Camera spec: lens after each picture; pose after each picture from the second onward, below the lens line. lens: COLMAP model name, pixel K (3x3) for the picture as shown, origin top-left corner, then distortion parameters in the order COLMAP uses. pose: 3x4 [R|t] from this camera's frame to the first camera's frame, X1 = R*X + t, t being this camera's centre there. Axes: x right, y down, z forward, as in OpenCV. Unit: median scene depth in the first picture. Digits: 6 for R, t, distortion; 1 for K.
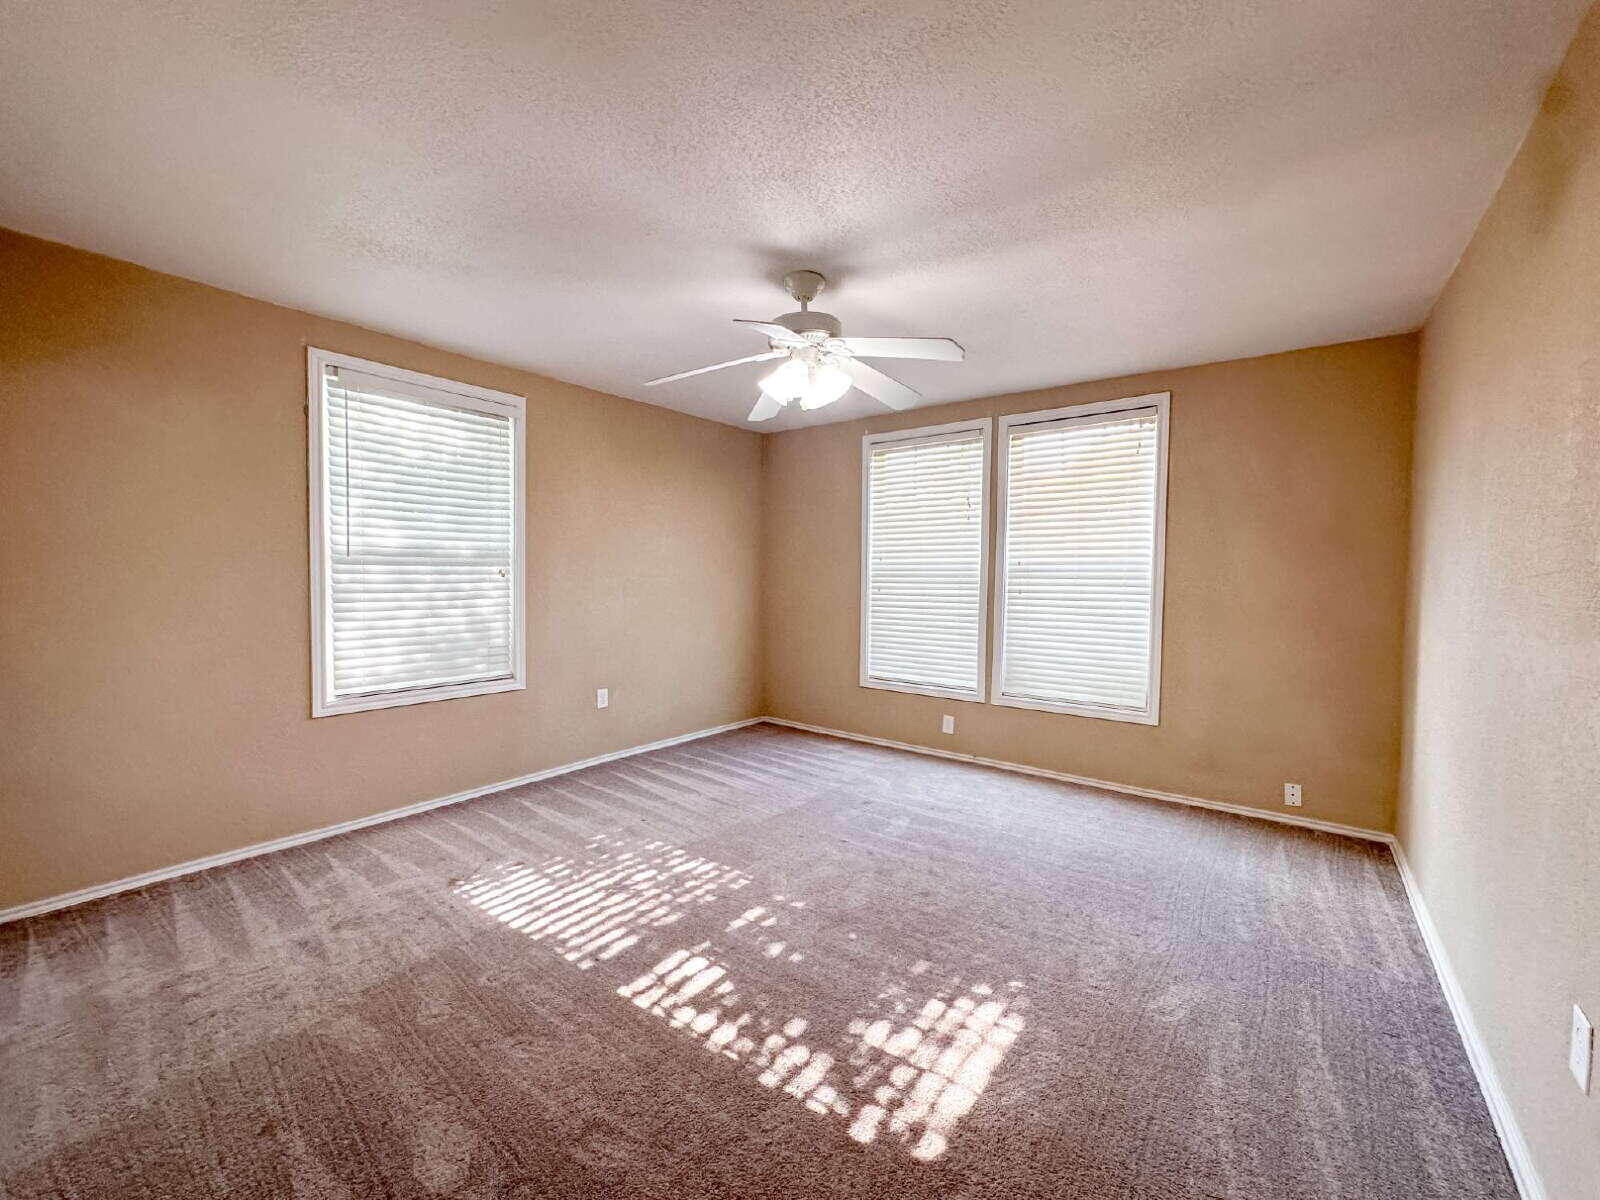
lens RADIAL K [[636.9, 0, 801.7], [0, 636.9, 599.3], [0, 0, 1]] dist [-0.005563, 0.000588]
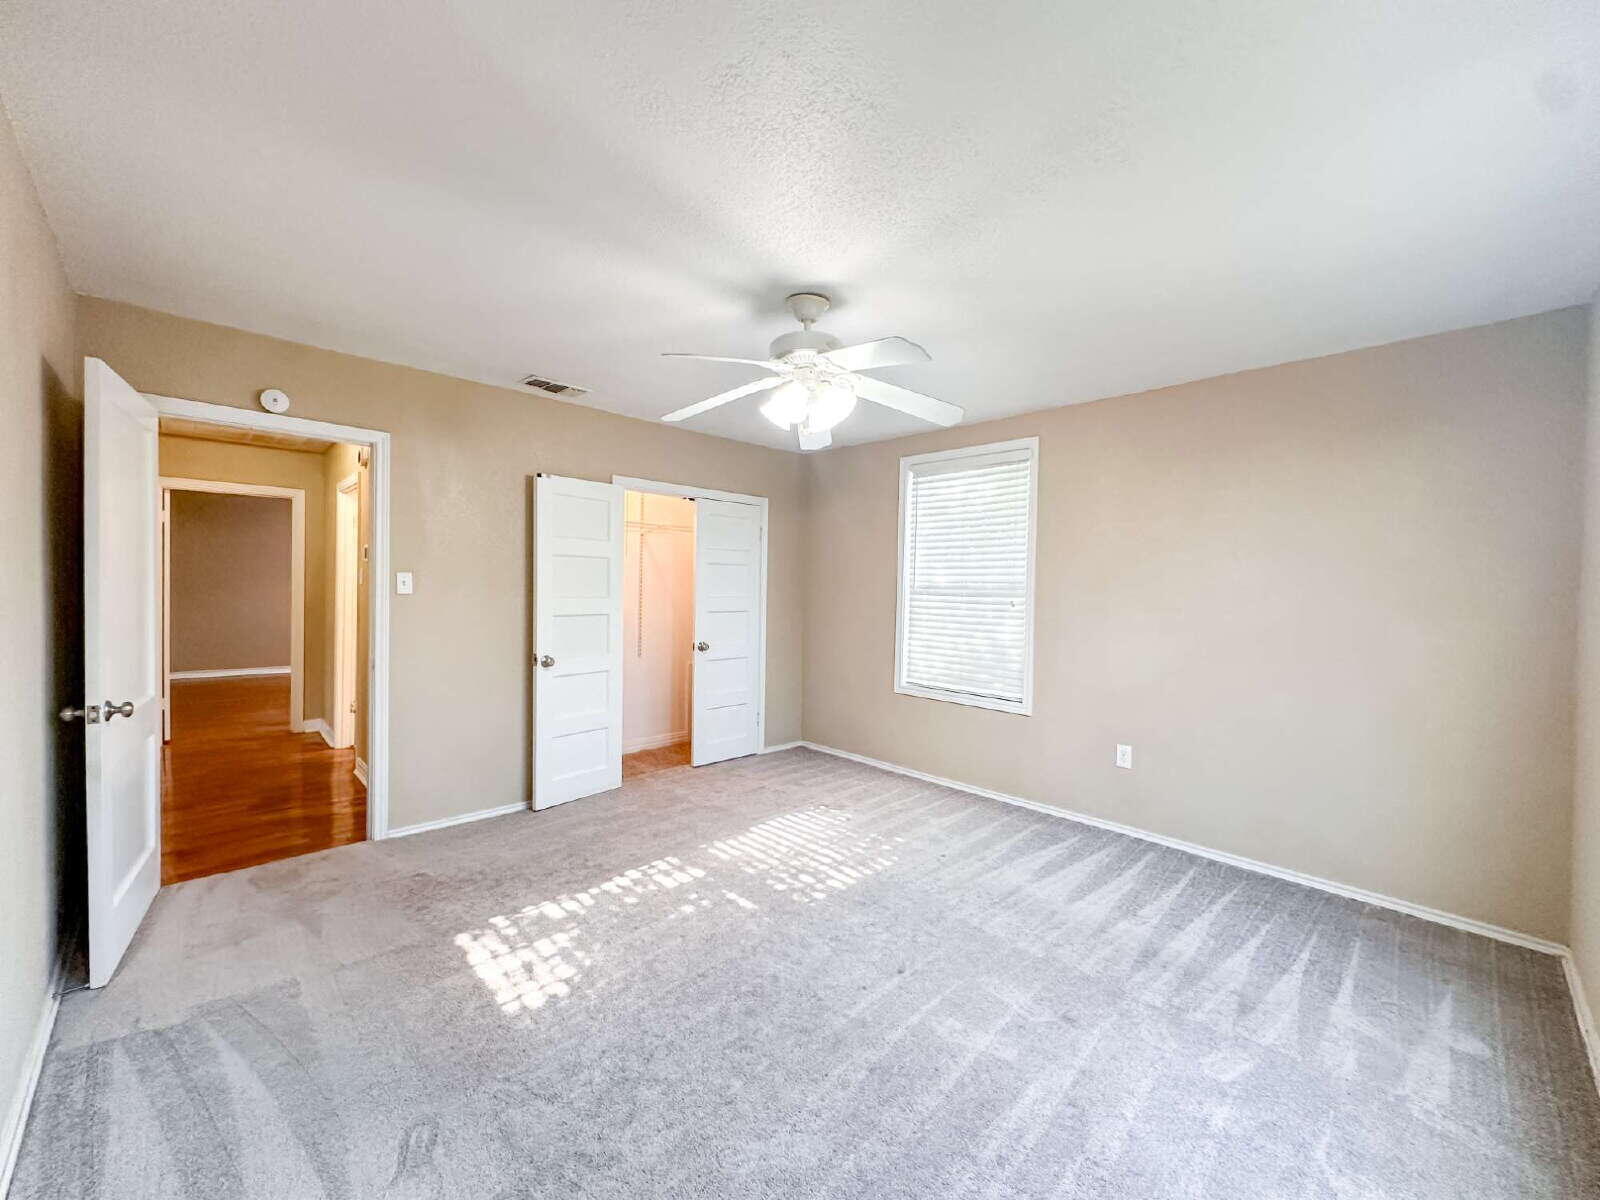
lens RADIAL K [[636.9, 0, 801.7], [0, 636.9, 599.3], [0, 0, 1]] dist [-0.005563, 0.000588]
pose [[-0.140311, 0.010960, -0.990047, 0.833410], [-0.059270, 0.998052, 0.019449, -0.061167], [0.988332, 0.061409, -0.139388, 0.991014]]
